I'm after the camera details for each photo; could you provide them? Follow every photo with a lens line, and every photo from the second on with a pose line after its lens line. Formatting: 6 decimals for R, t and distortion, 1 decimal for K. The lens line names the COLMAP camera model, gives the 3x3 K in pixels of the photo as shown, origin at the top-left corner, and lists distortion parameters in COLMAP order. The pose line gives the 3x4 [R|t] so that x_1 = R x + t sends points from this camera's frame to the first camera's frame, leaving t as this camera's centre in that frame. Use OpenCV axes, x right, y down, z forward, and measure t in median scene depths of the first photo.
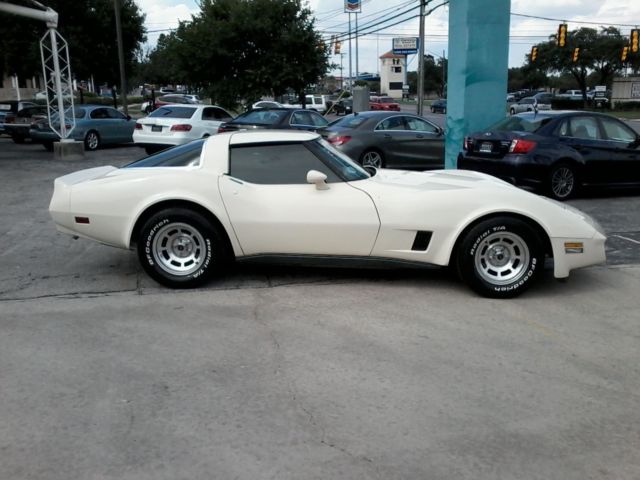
lens RADIAL K [[620.5, 0, 326.2], [0, 620.5, 241.0], [0, 0, 1]] dist [-0.020074, 0.001959]
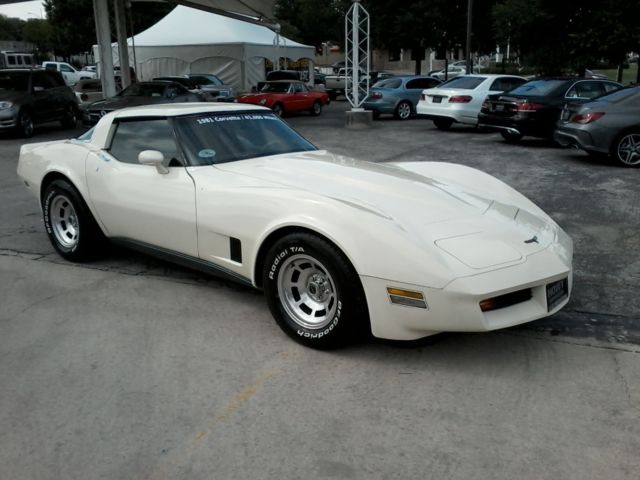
lens RADIAL K [[620.5, 0, 326.2], [0, 620.5, 241.0], [0, 0, 1]] dist [-0.020074, 0.001959]
pose [[0.801615, 0.144062, -0.580223, 0.185457], [-0.117174, 0.989568, 0.083814, -0.024064], [0.586245, 0.000801, 0.810133, 0.115913]]
